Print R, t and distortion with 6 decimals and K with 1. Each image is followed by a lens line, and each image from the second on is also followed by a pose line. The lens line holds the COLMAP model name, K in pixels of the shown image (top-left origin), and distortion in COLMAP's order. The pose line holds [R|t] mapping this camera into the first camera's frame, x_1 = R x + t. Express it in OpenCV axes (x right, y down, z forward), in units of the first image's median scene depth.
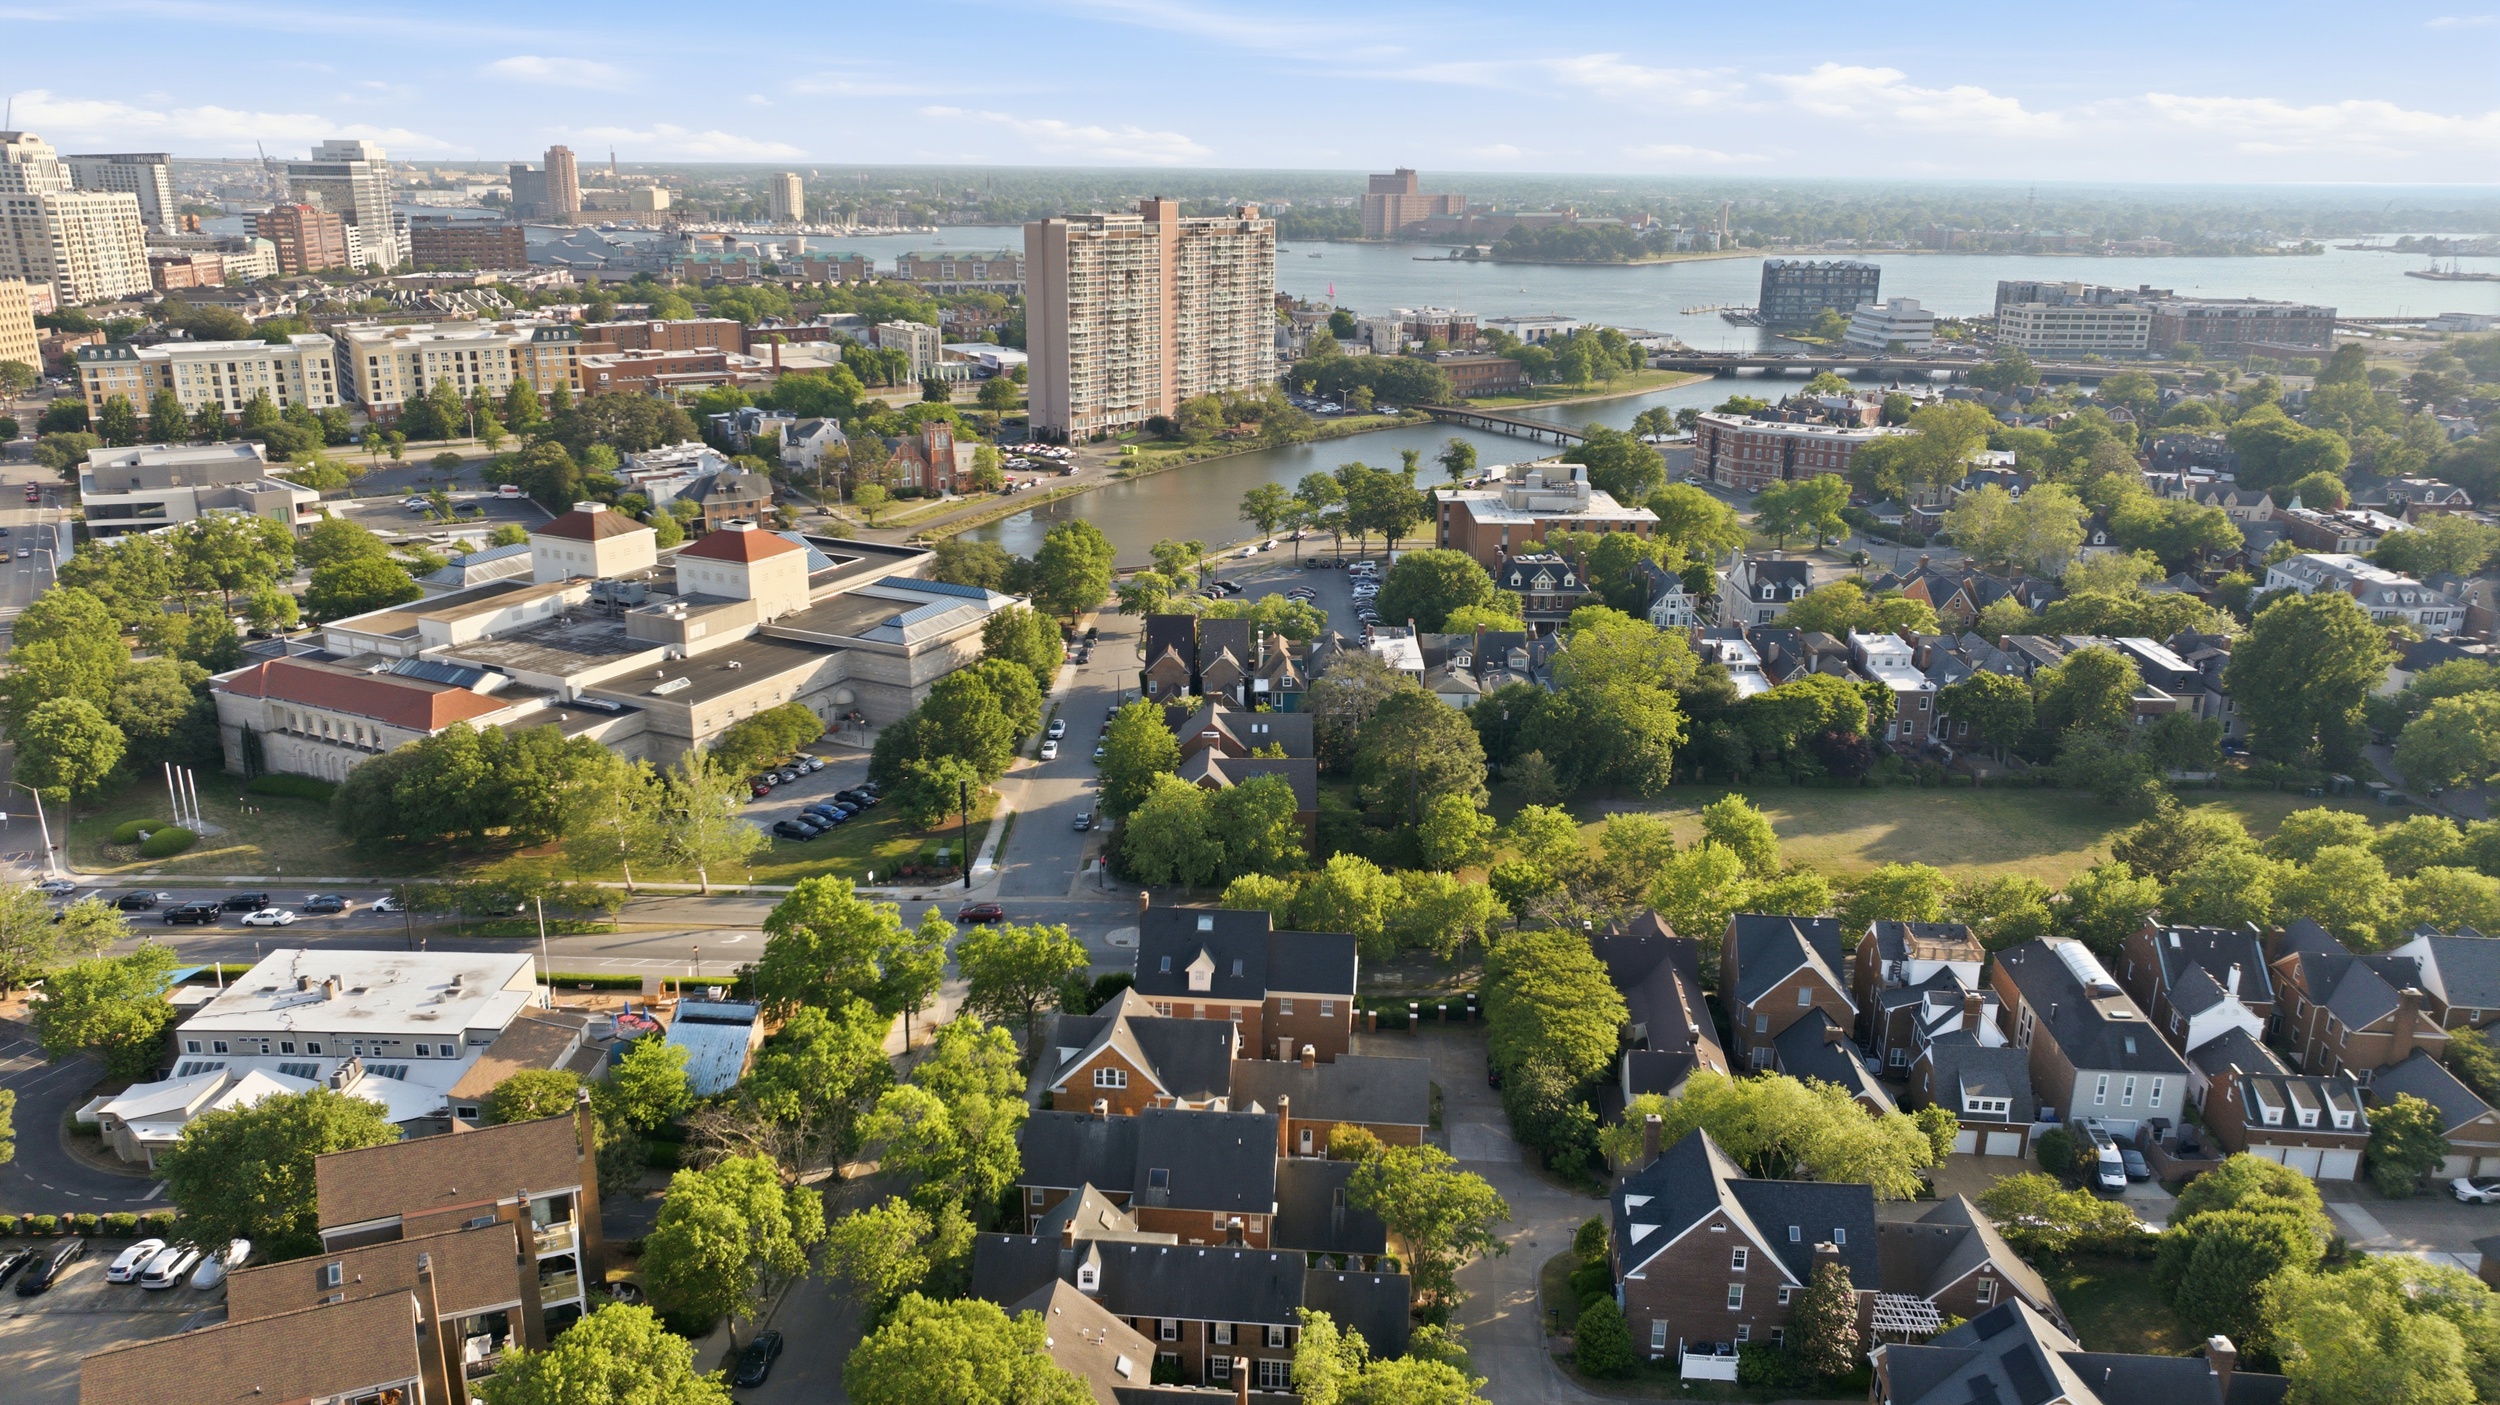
lens RADIAL K [[1771.5, 0, 1250.0], [0, 1771.5, 702.5], [0, 0, 1]] dist [-0.036594, 0.036240]
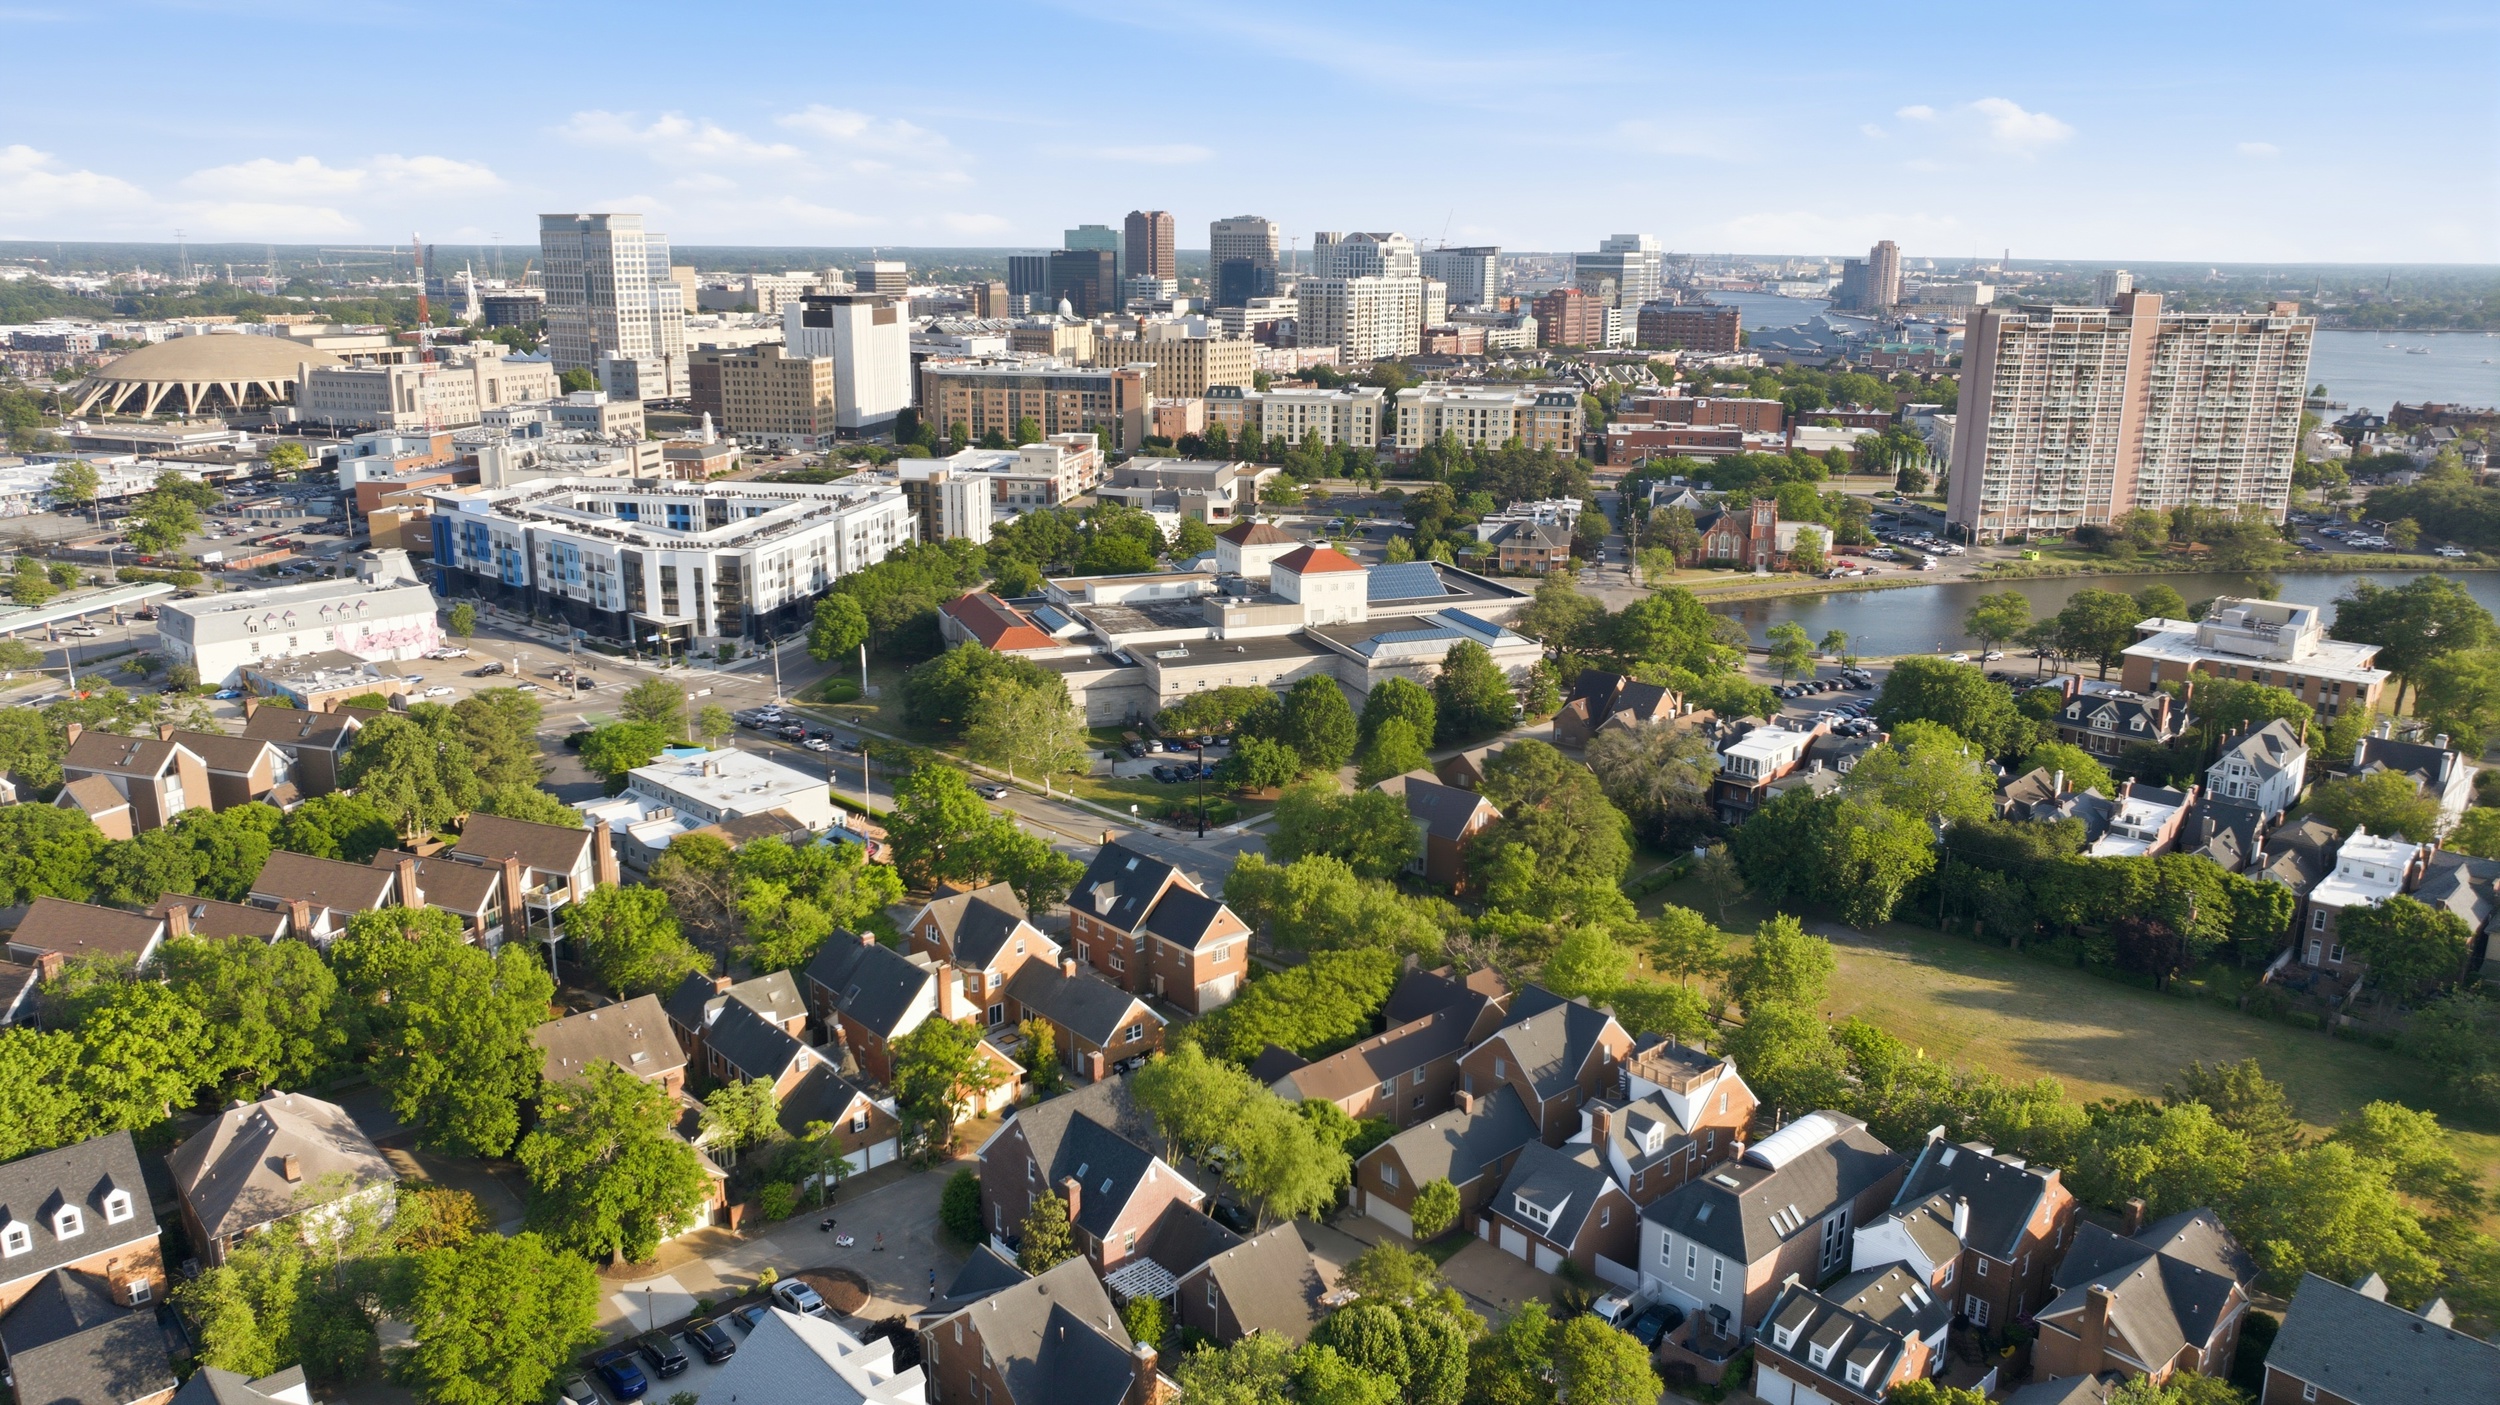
lens RADIAL K [[1735.4, 0, 1250.0], [0, 1735.4, 702.5], [0, 0, 1]] dist [0.024281, -0.059301]
pose [[0.735627, 0.168497, -0.656096, 0.240565], [-0.199687, 0.979470, 0.027653, -0.009262], [0.647285, 0.110671, 0.754171, 0.047056]]
